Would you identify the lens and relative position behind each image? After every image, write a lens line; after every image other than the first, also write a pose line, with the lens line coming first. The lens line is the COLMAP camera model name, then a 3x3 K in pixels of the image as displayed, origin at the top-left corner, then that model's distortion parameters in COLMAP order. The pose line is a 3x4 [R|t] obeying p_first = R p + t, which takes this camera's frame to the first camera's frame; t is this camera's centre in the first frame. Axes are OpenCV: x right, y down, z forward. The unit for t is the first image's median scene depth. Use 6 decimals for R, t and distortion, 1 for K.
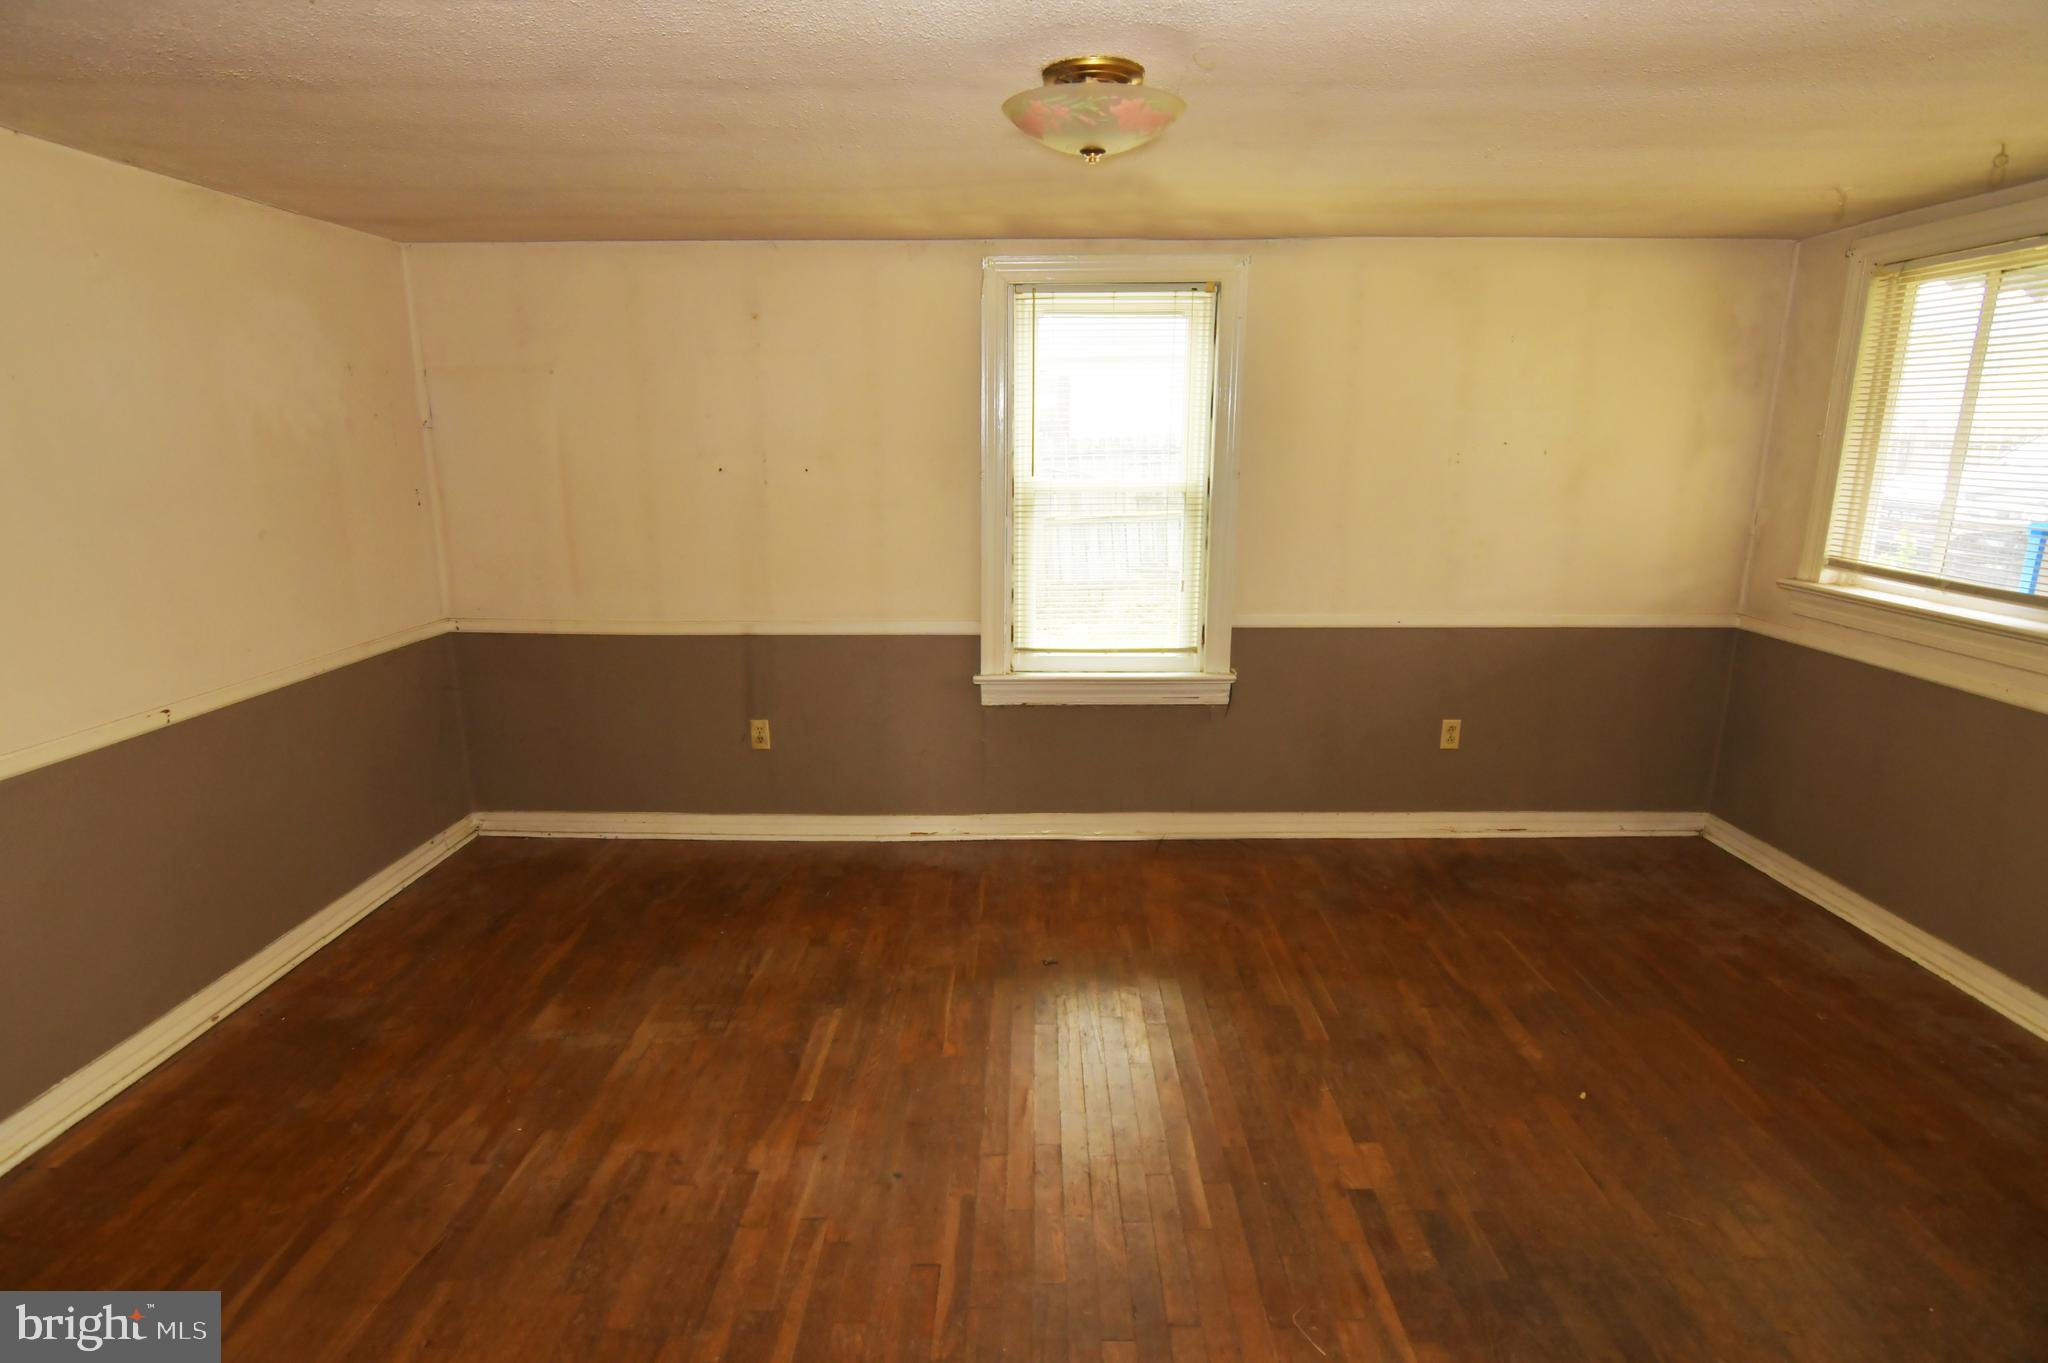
lens RADIAL K [[993.5, 0, 1026.5], [0, 993.5, 679.0], [0, 0, 1]] dist [-0.027632, 0.004279]
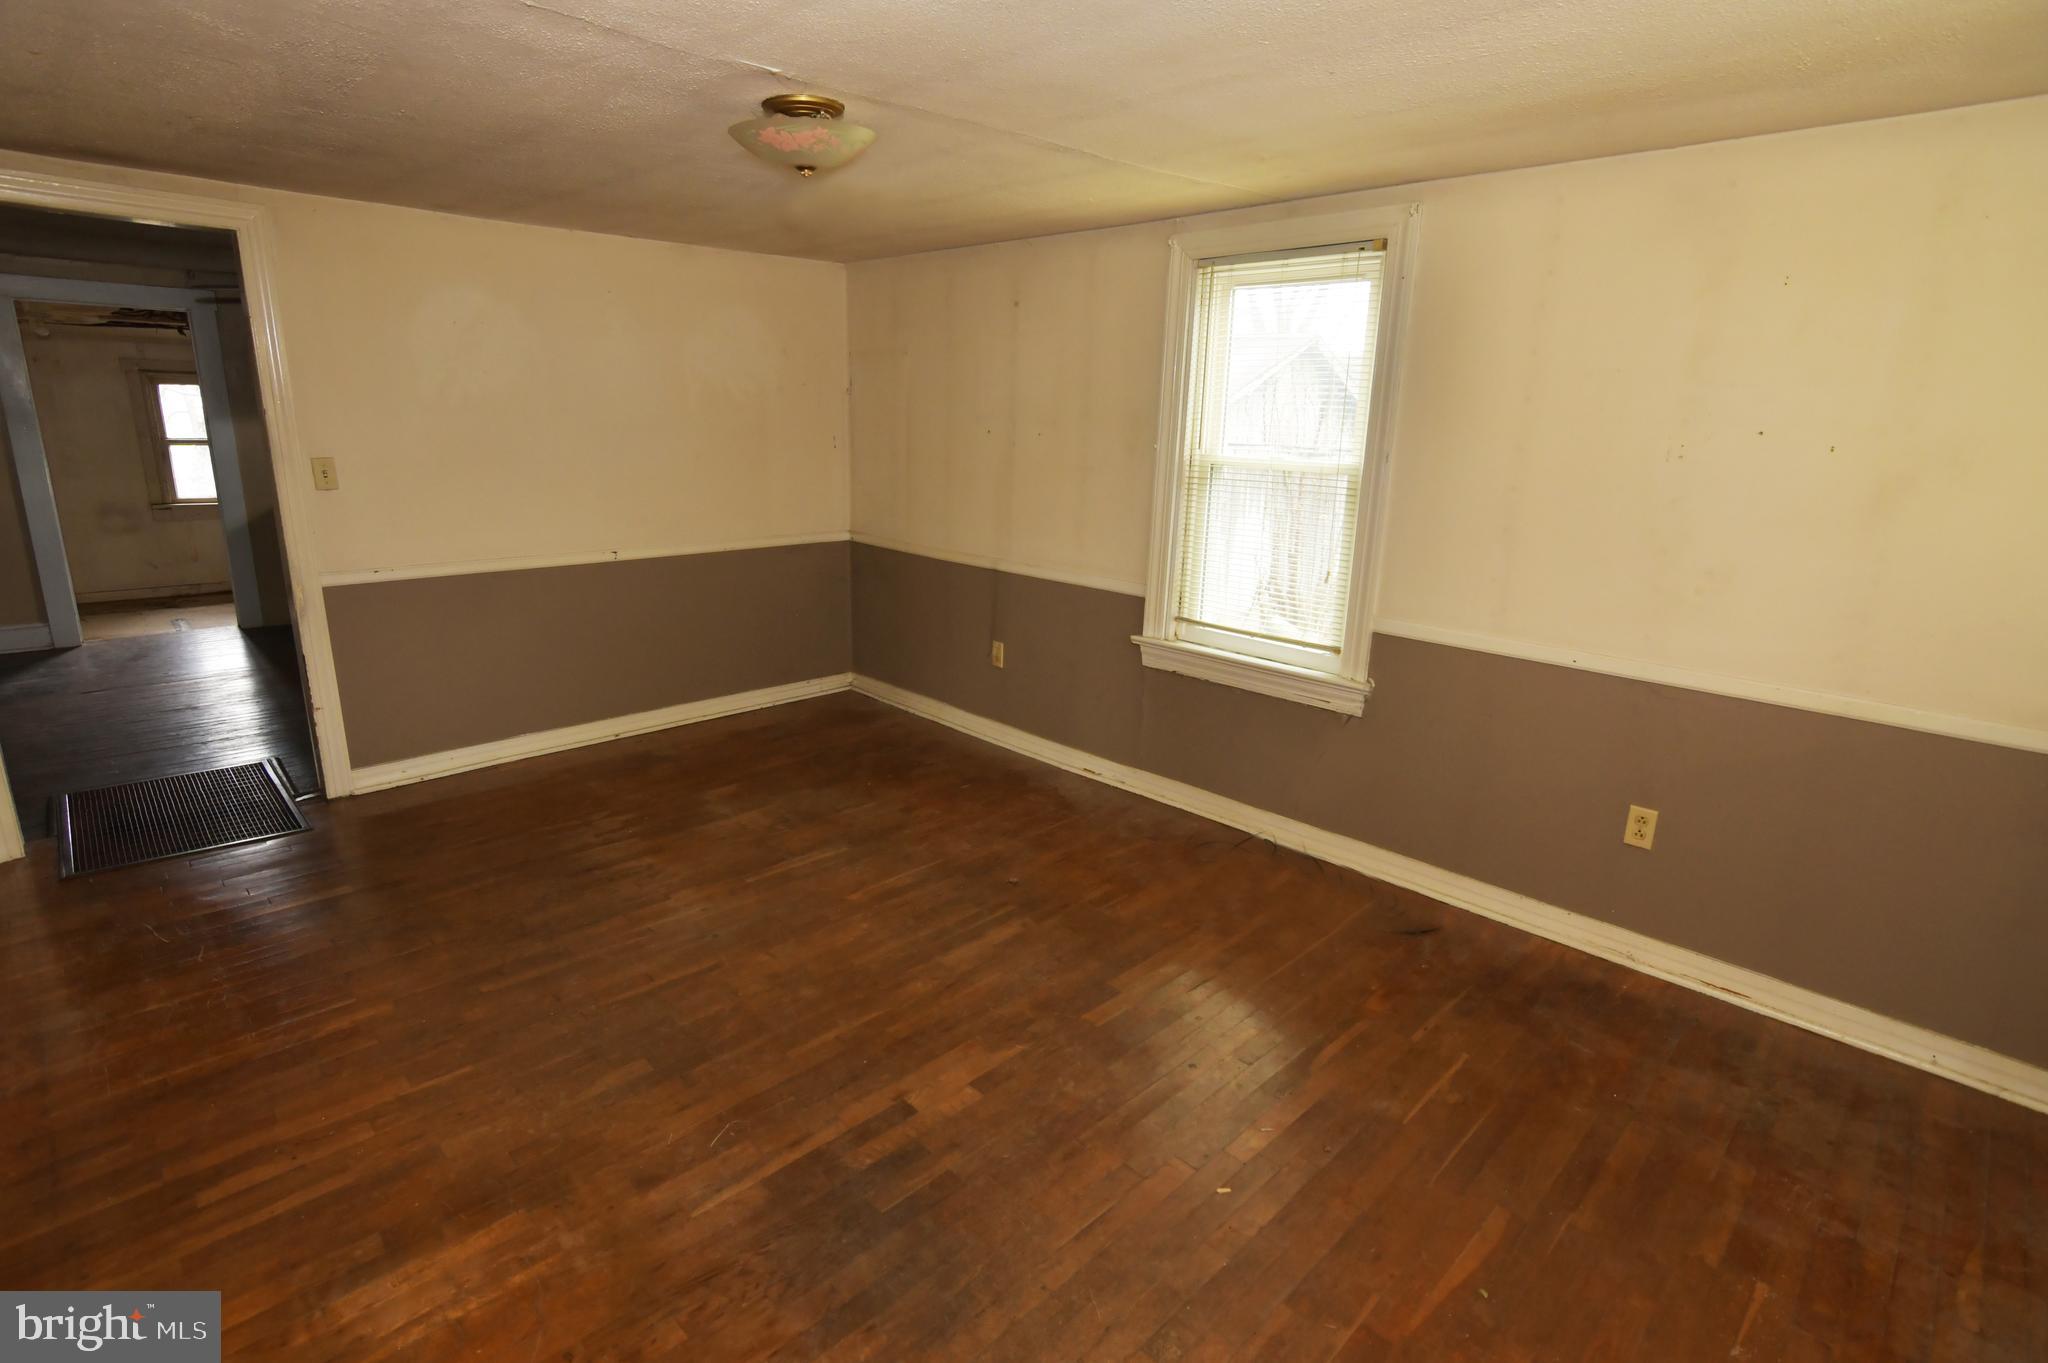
lens RADIAL K [[993.5, 0, 1030.1], [0, 993.5, 680.6], [0, 0, 1]] dist [-0.027632, 0.004279]
pose [[0.708947, 0.202575, -0.675542, 0.618883], [-0.191627, 0.977154, 0.091918, -0.033224], [0.678729, 0.064287, 0.731569, 0.157593]]
